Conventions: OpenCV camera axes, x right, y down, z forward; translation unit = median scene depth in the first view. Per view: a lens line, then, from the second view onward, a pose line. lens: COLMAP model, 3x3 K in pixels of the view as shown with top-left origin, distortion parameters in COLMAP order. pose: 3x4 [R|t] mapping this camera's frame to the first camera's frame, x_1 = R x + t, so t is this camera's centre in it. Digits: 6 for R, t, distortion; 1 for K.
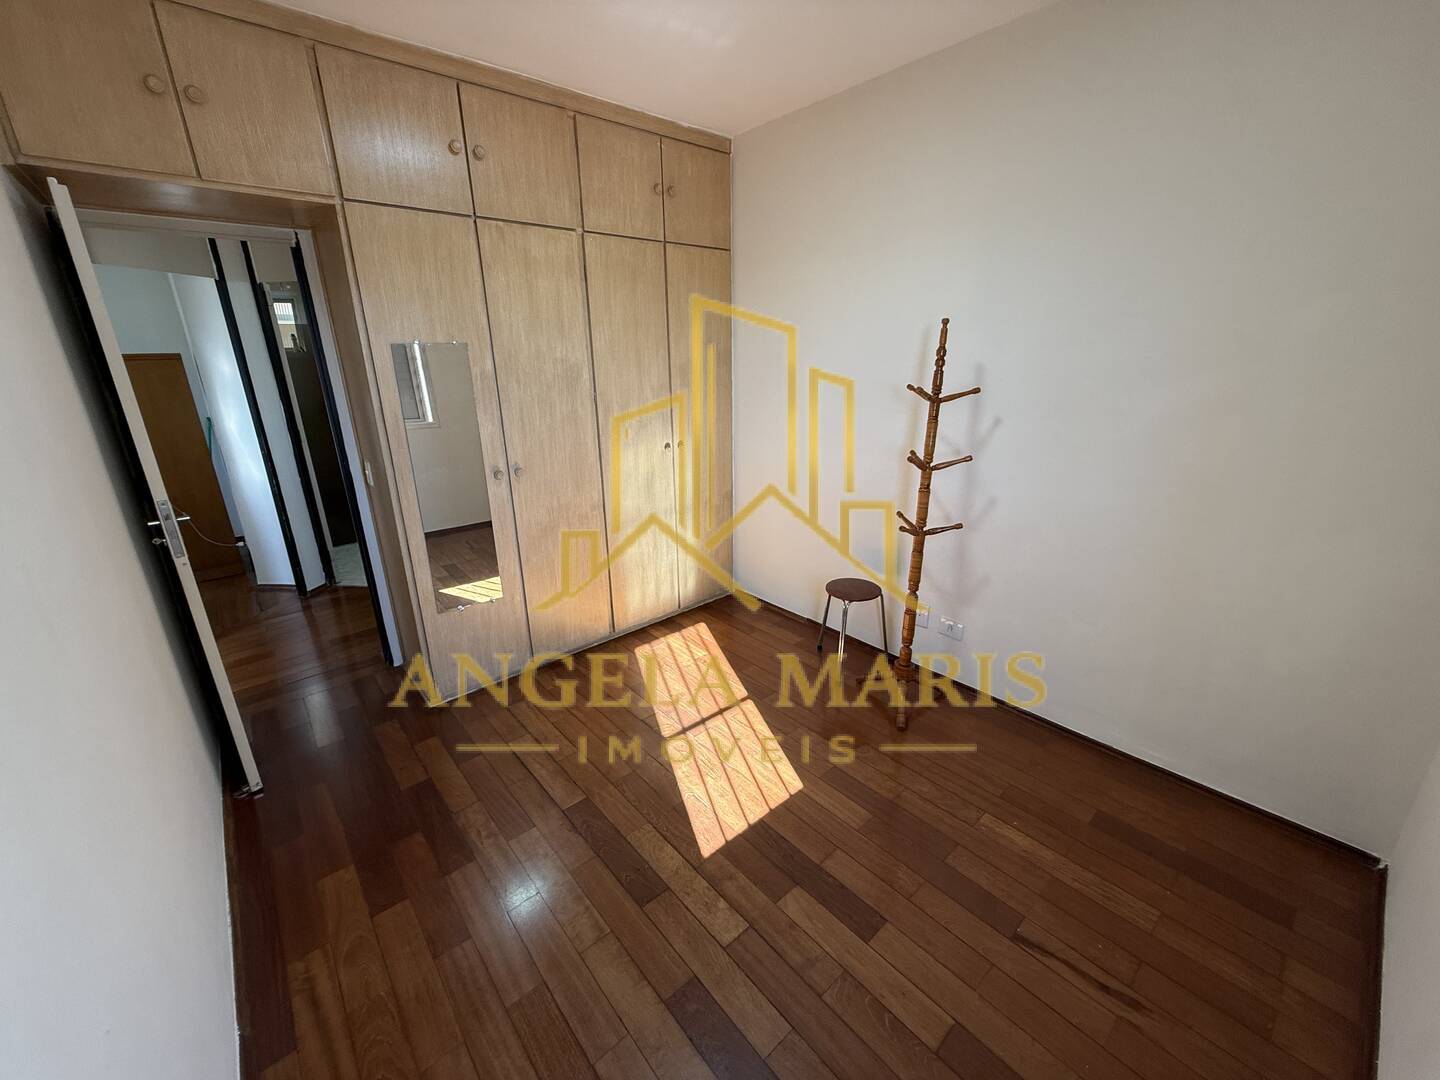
lens RADIAL K [[571.7, 0, 715.1], [0, 571.7, 540.3], [0, 0, 1]] dist [0.002324, -0.000196]
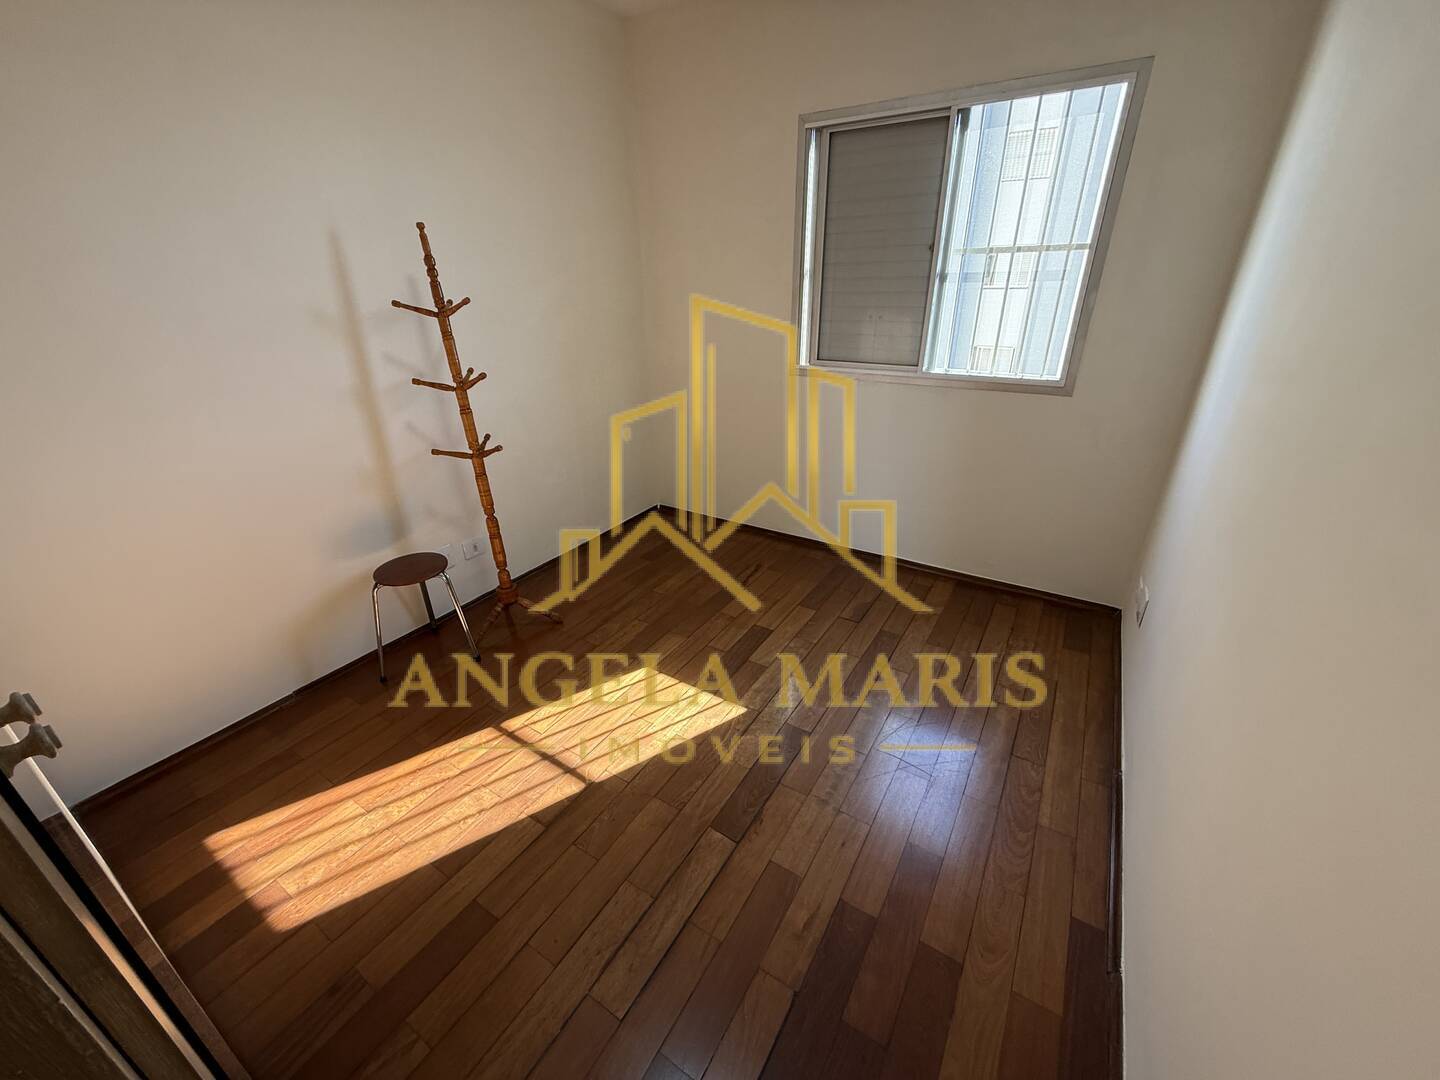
lens RADIAL K [[571.7, 0, 714.7], [0, 571.7, 537.1], [0, 0, 1]] dist [0.002324, -0.000196]
pose [[-0.278474, -0.384342, 0.880189, -0.703562], [0.323719, 0.825256, 0.462773, -0.228796], [-0.904245, 0.413804, -0.105394, 0.829196]]
